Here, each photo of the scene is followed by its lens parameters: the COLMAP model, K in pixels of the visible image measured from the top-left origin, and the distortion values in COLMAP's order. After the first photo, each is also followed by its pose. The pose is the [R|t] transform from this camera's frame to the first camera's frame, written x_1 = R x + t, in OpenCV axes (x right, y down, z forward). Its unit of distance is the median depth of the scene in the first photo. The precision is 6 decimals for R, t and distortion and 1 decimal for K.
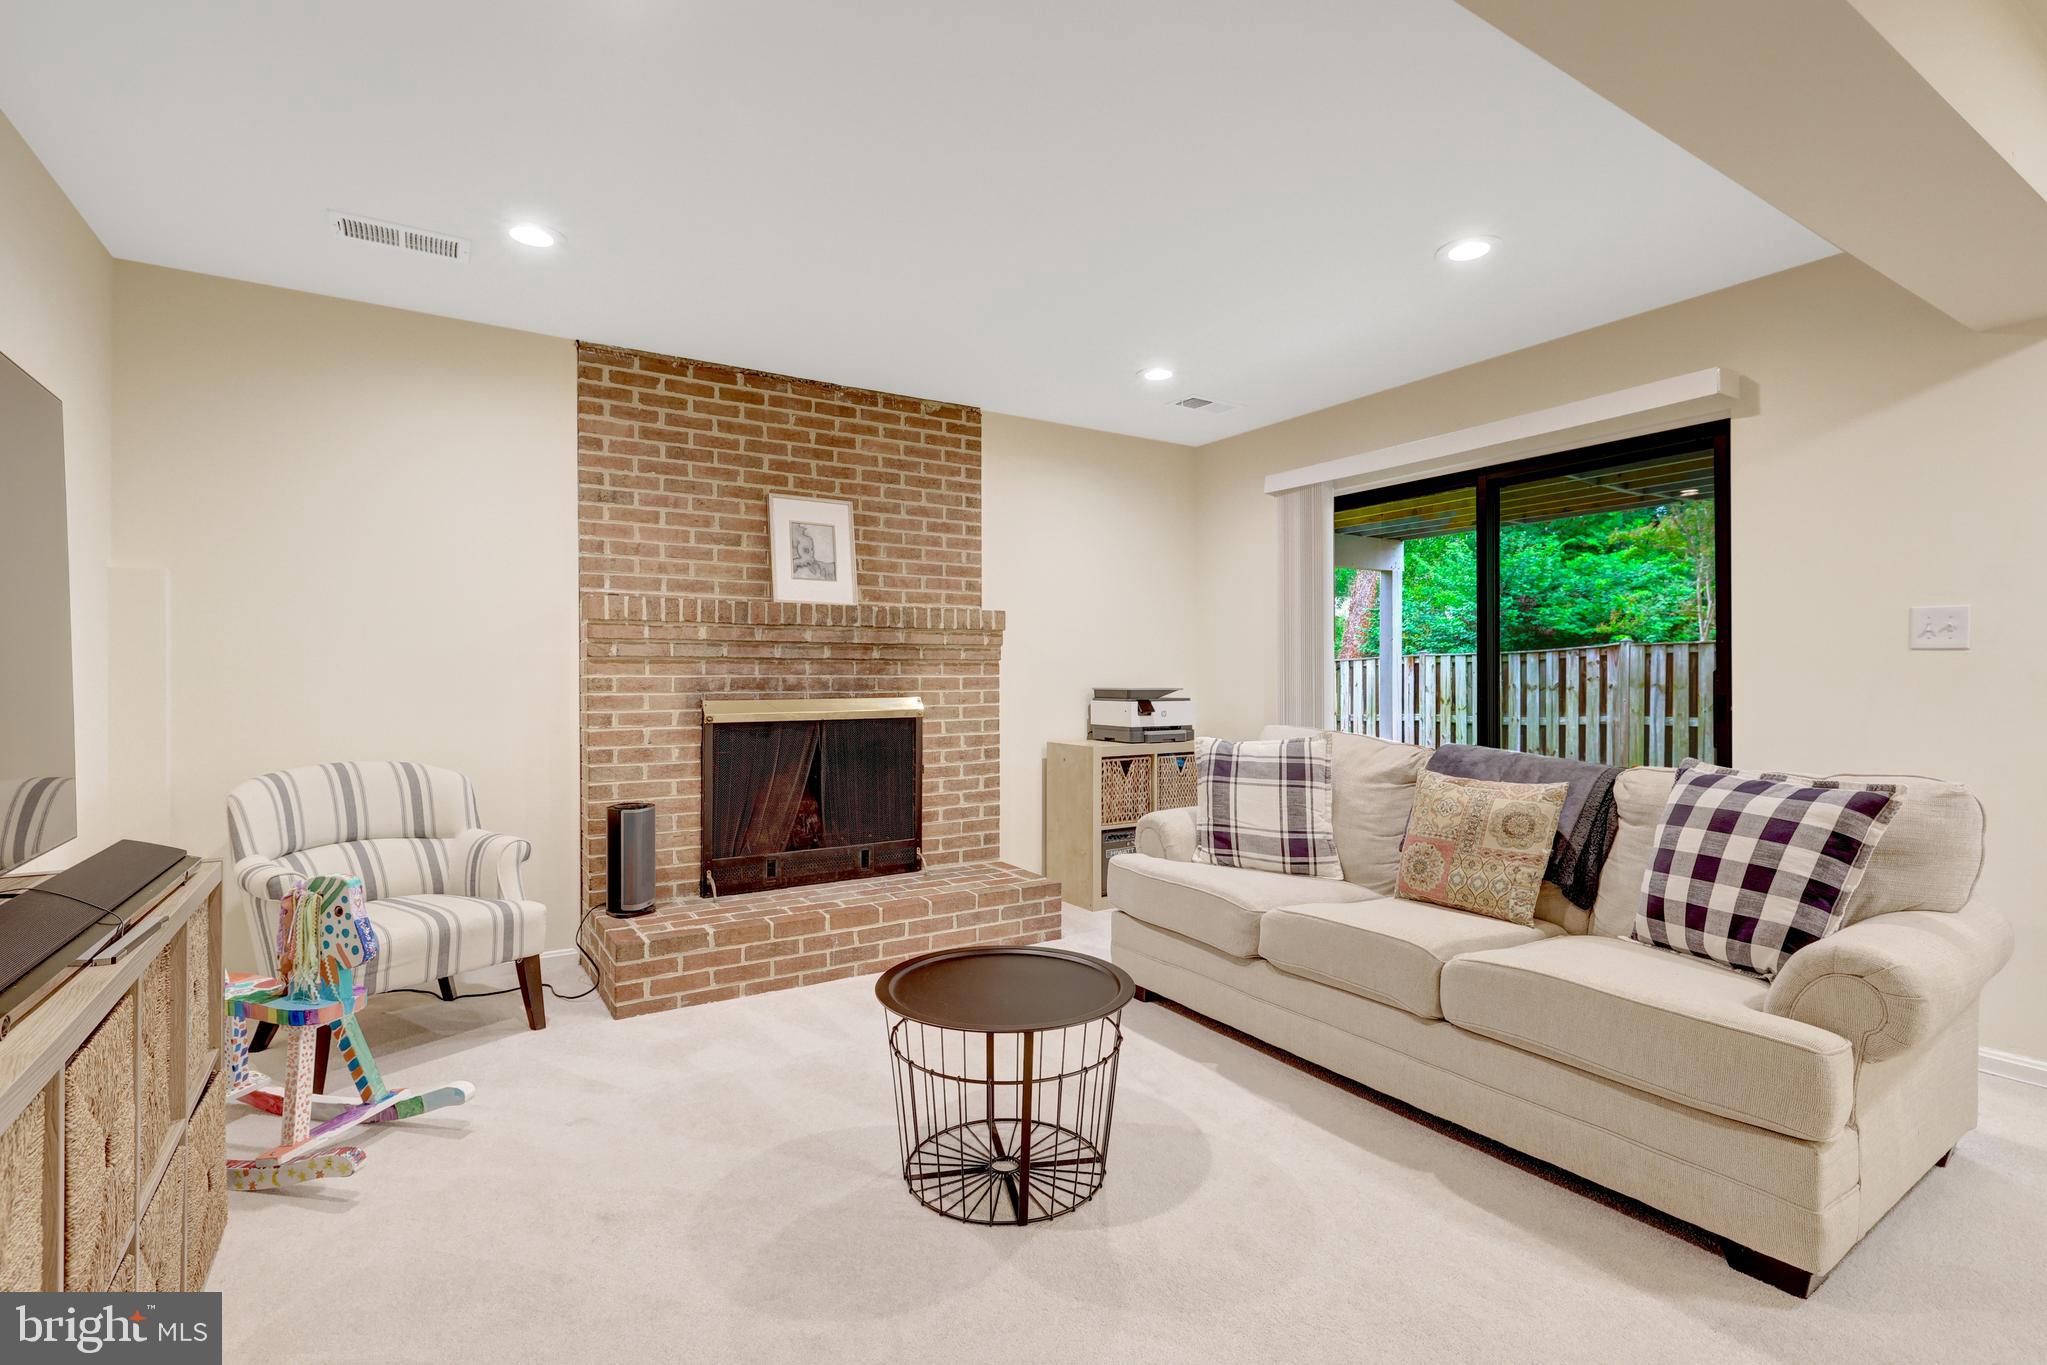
lens RADIAL K [[946.5, 0, 1030.7], [0, 946.5, 676.2], [0, 0, 1]] dist [0.000847, -0.000016]
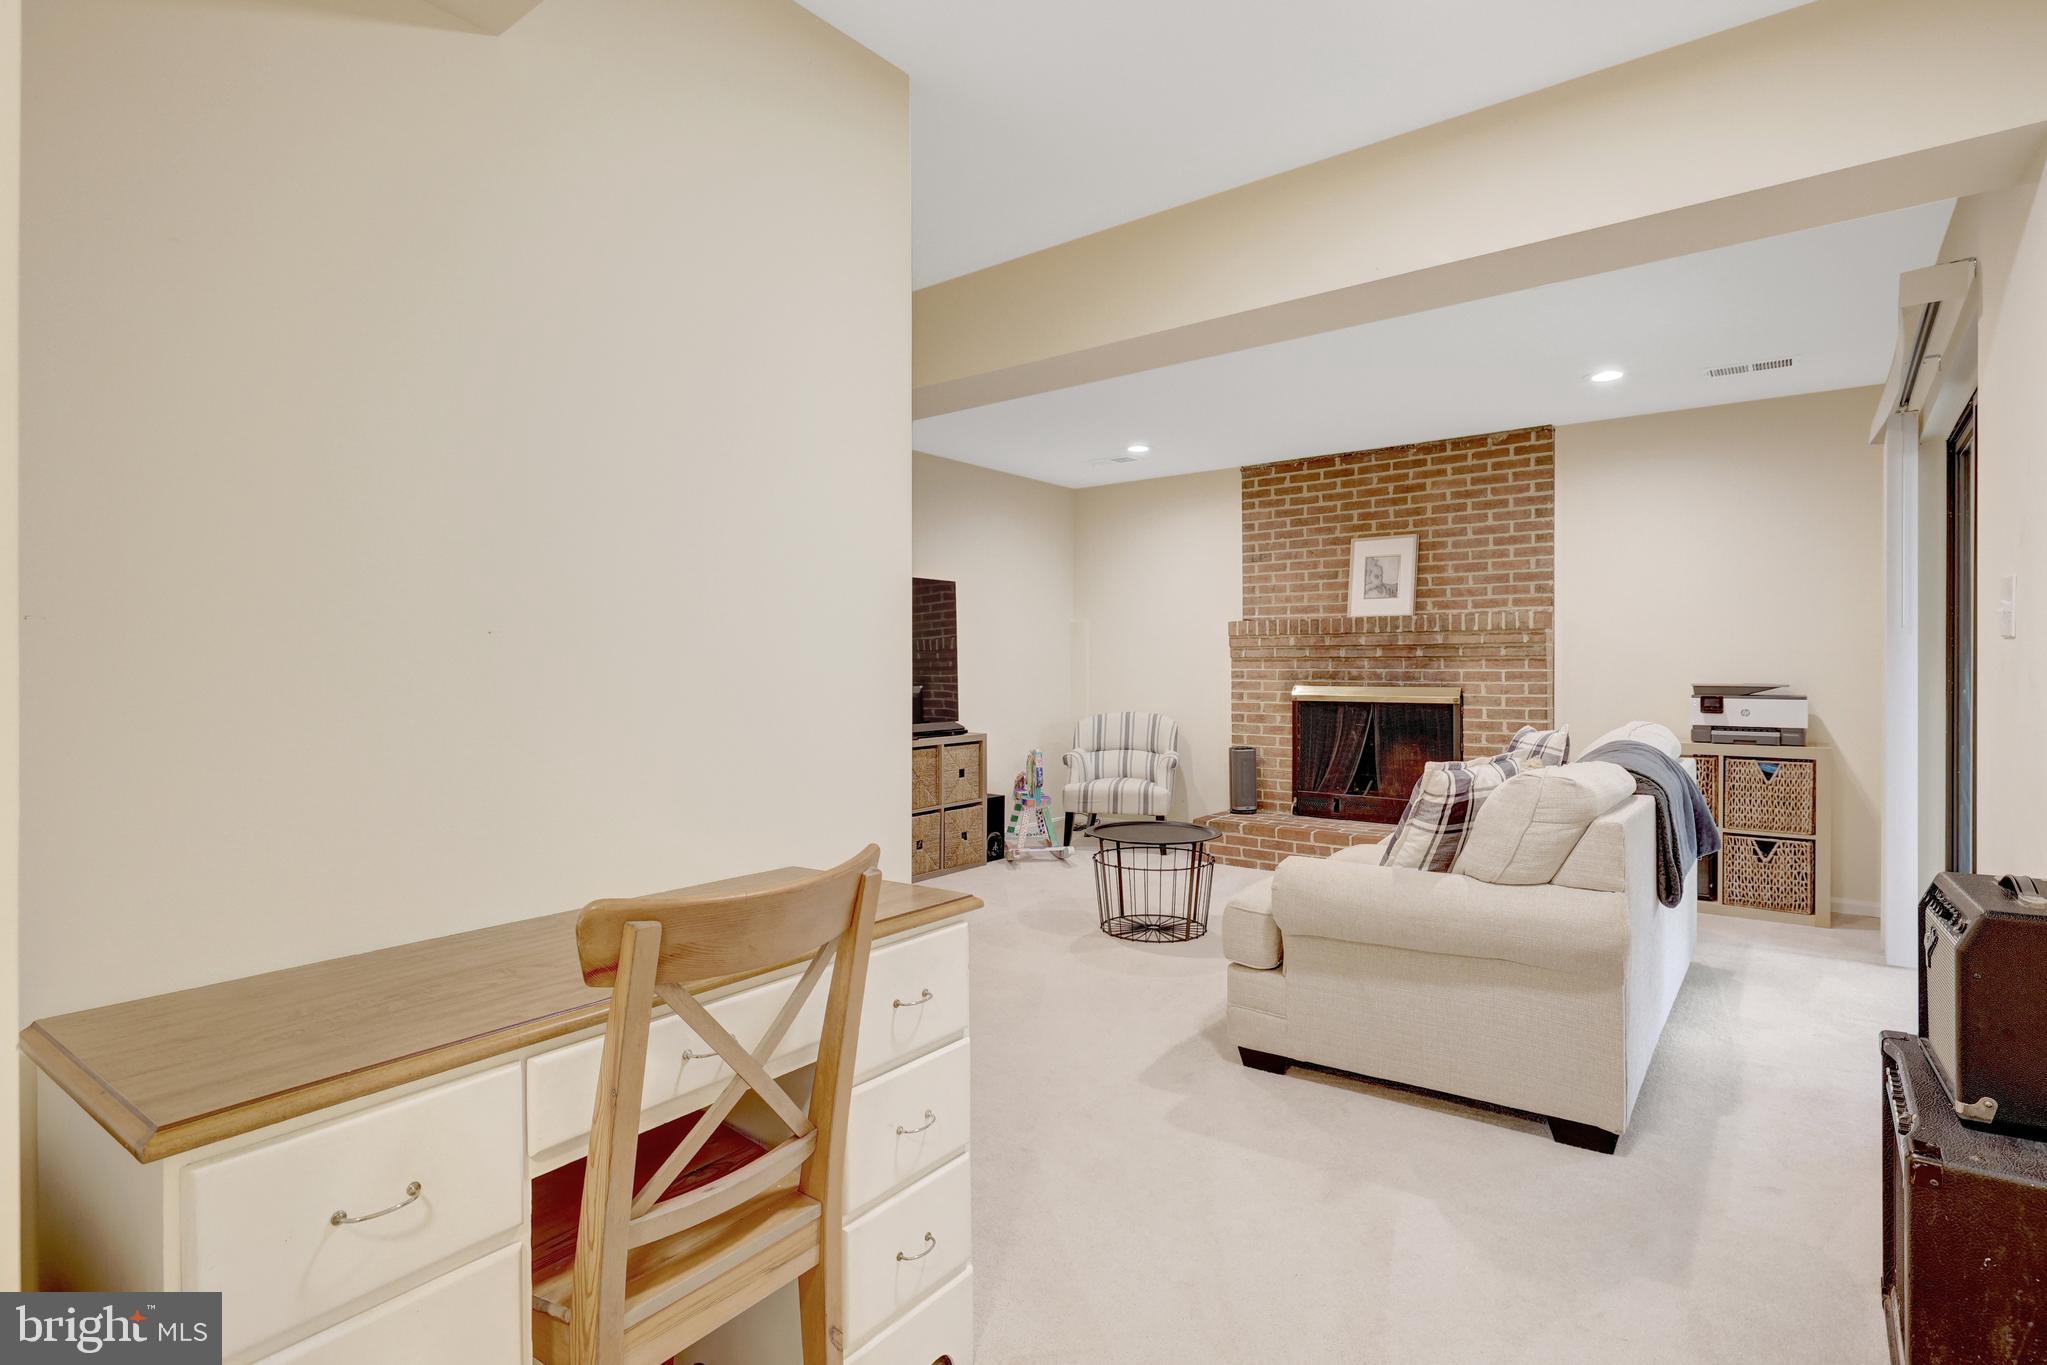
lens RADIAL K [[1035.4, 0, 1029.9], [0, 1035.4, 674.9], [0, 0, 1]] dist [0.000443, -0.000002]
pose [[0.339755, 0.007660, -0.940483, 0.993549], [-0.001660, 0.999970, 0.007544, -0.003155], [0.940513, -0.001002, 0.339757, 0.031618]]
